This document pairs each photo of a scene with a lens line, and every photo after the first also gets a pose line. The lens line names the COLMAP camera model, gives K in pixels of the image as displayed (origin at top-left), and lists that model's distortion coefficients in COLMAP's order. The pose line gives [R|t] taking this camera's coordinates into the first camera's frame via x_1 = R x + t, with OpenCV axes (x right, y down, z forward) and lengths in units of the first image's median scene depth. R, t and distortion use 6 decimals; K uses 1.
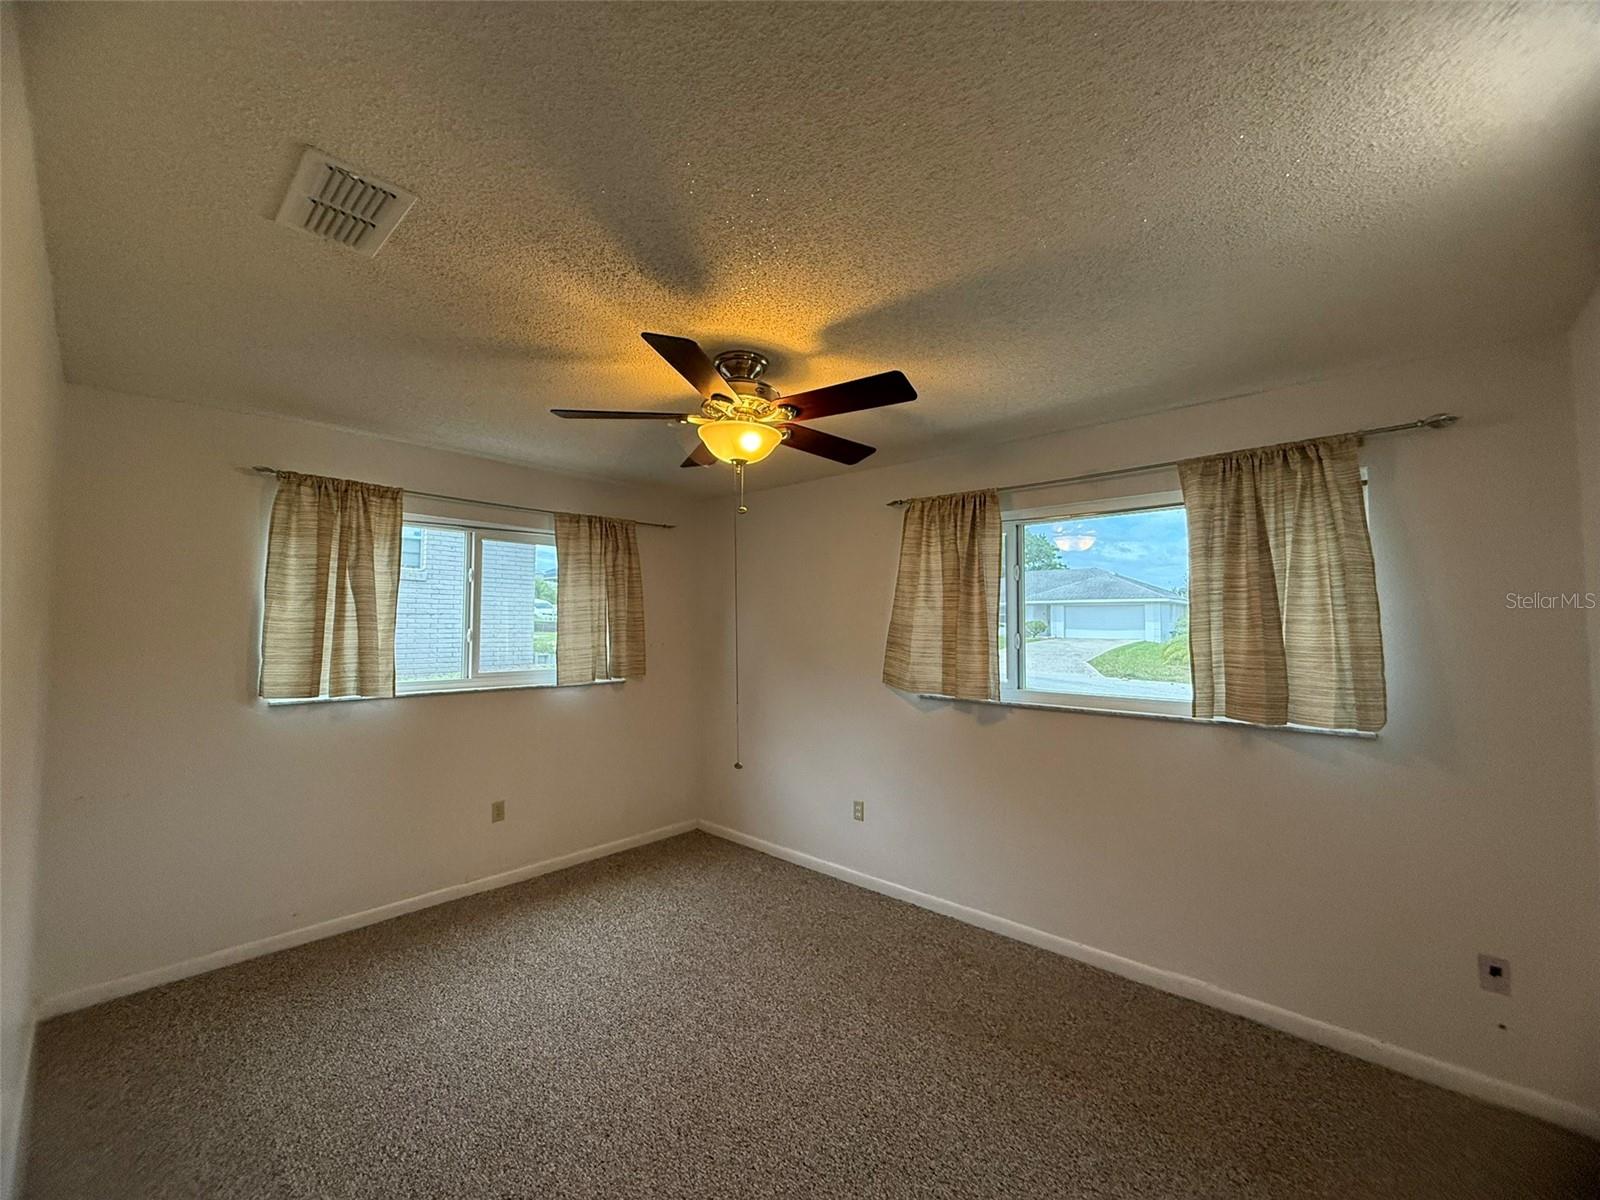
lens RADIAL K [[639.6, 0, 793.9], [0, 639.6, 600.3], [0, 0, 1]] dist [-0.001065, -0.000357]
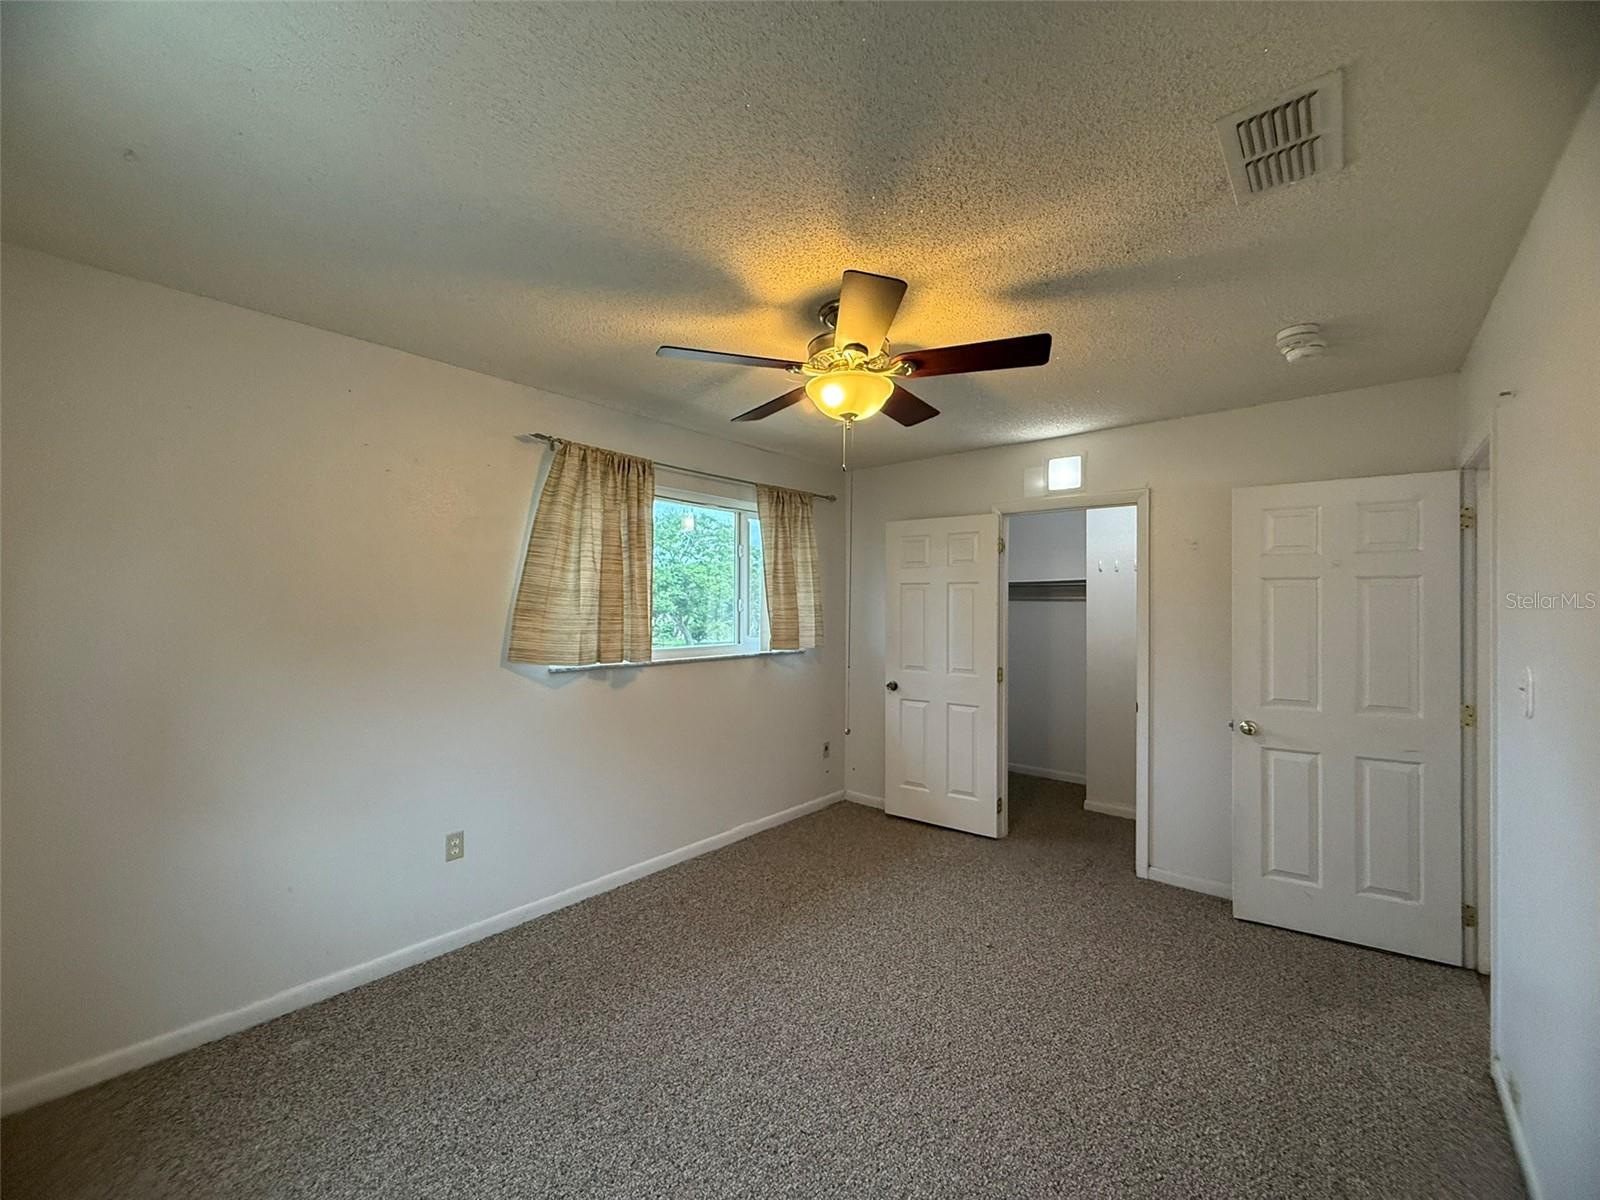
lens RADIAL K [[639.6, 0, 793.8], [0, 639.6, 598.4], [0, 0, 1]] dist [-0.001065, -0.000357]
pose [[-0.029330, 0.001106, 0.999569, -0.722529], [-0.049904, 0.998751, -0.002569, 0.041637], [-0.998323, -0.049957, -0.029238, 0.761732]]
